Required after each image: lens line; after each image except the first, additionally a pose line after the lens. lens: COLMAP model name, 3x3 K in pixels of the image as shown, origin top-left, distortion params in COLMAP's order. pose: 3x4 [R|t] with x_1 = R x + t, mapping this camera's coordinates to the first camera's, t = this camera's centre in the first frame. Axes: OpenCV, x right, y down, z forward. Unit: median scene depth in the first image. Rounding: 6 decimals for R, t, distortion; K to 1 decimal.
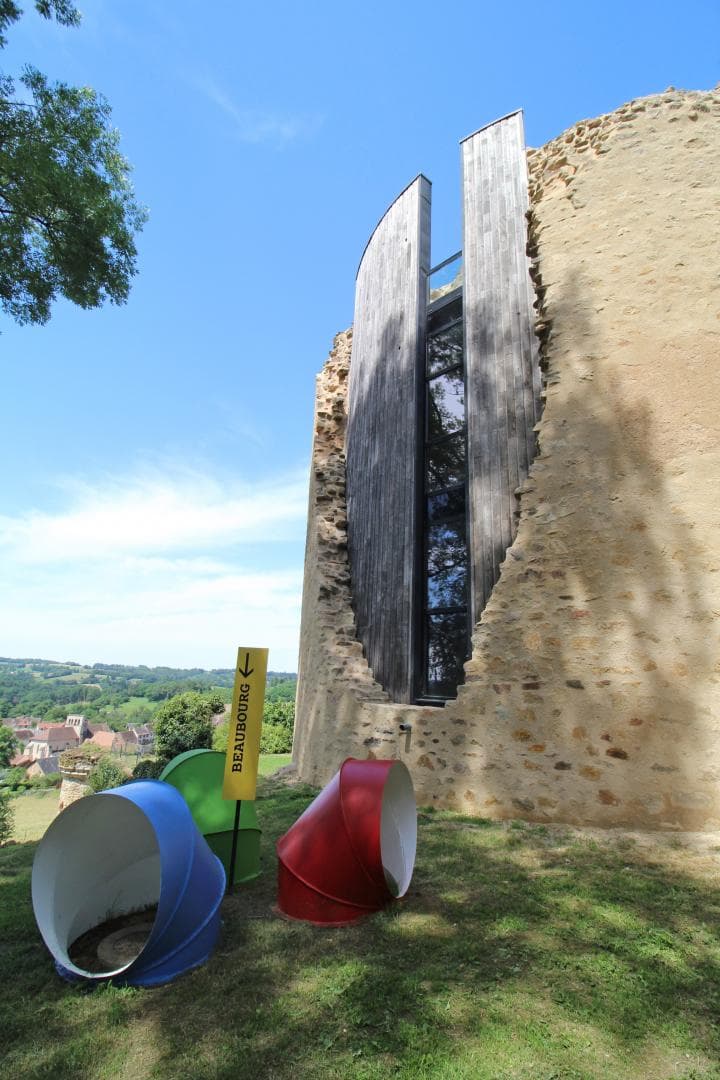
lens RADIAL K [[494.0, 0, 360.0], [0, 494.0, 540.0], [0, 0, 1]] dist [-0.001002, -0.013414]
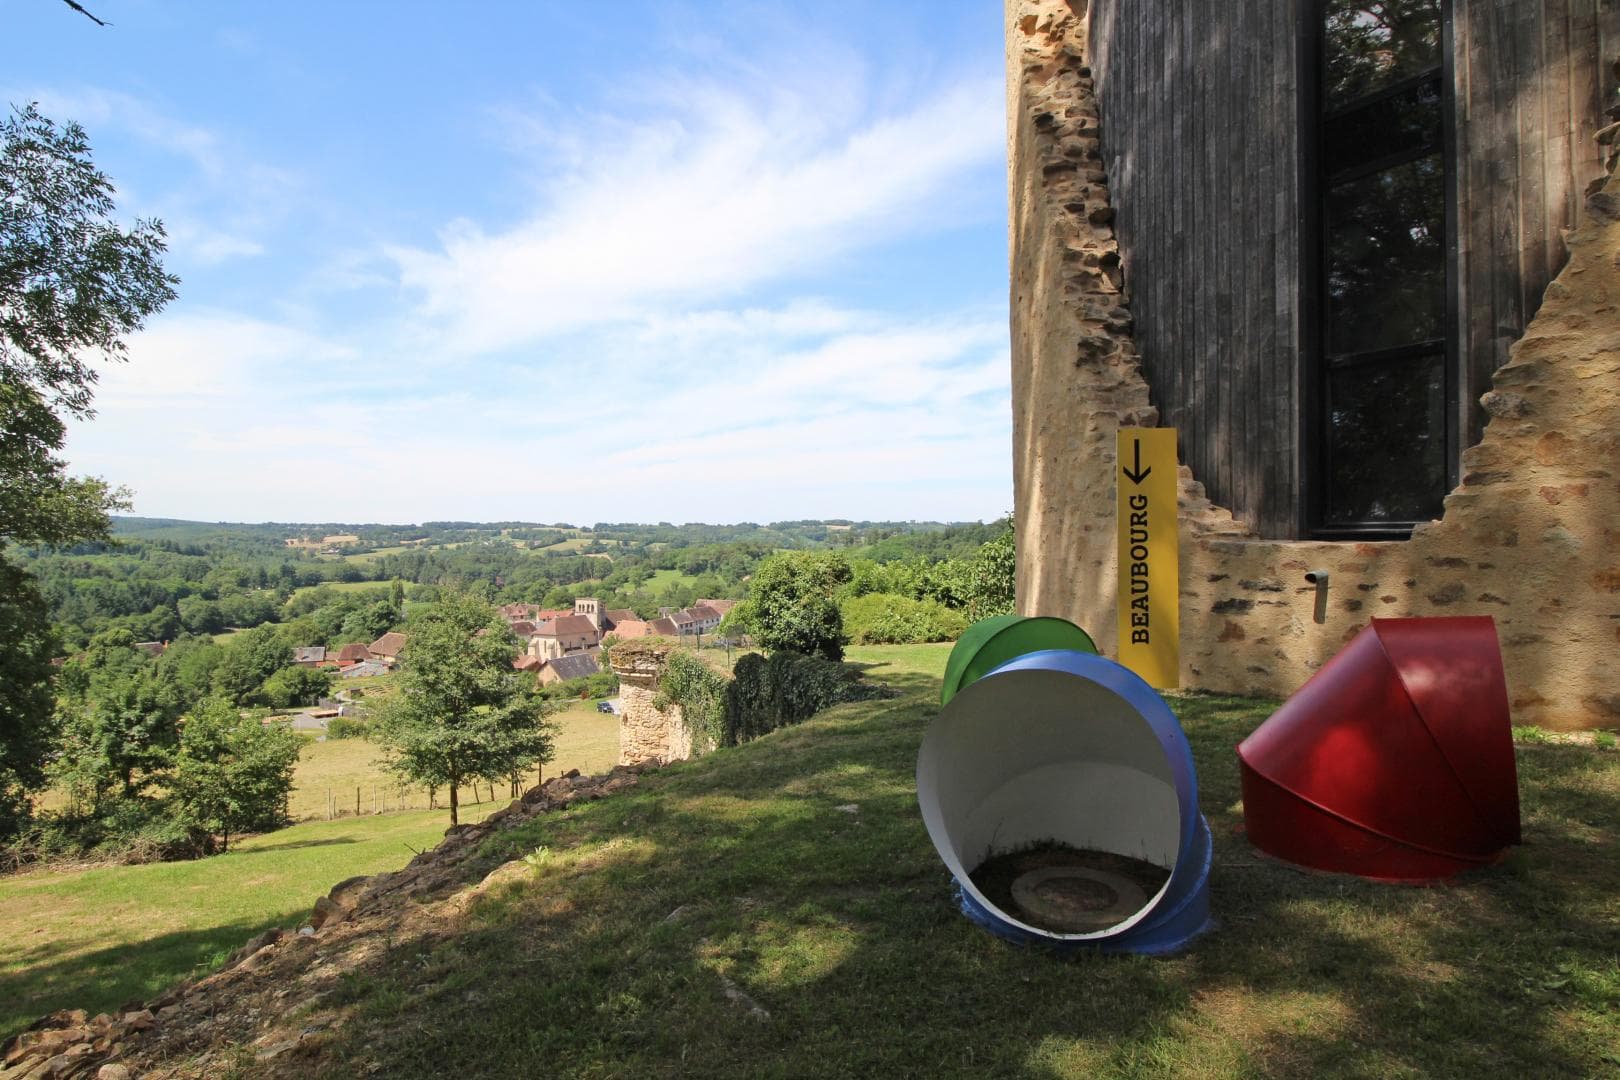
lens RADIAL K [[860.0, 0, 805.1], [0, 860.0, 545.2], [0, 0, 1]] dist [0.000320, -0.000969]
pose [[0.968565, -0.042746, -0.245062, -0.144697], [0.111305, 0.955482, 0.273249, 0.018514], [0.222472, -0.291936, 0.930204, 0.009970]]
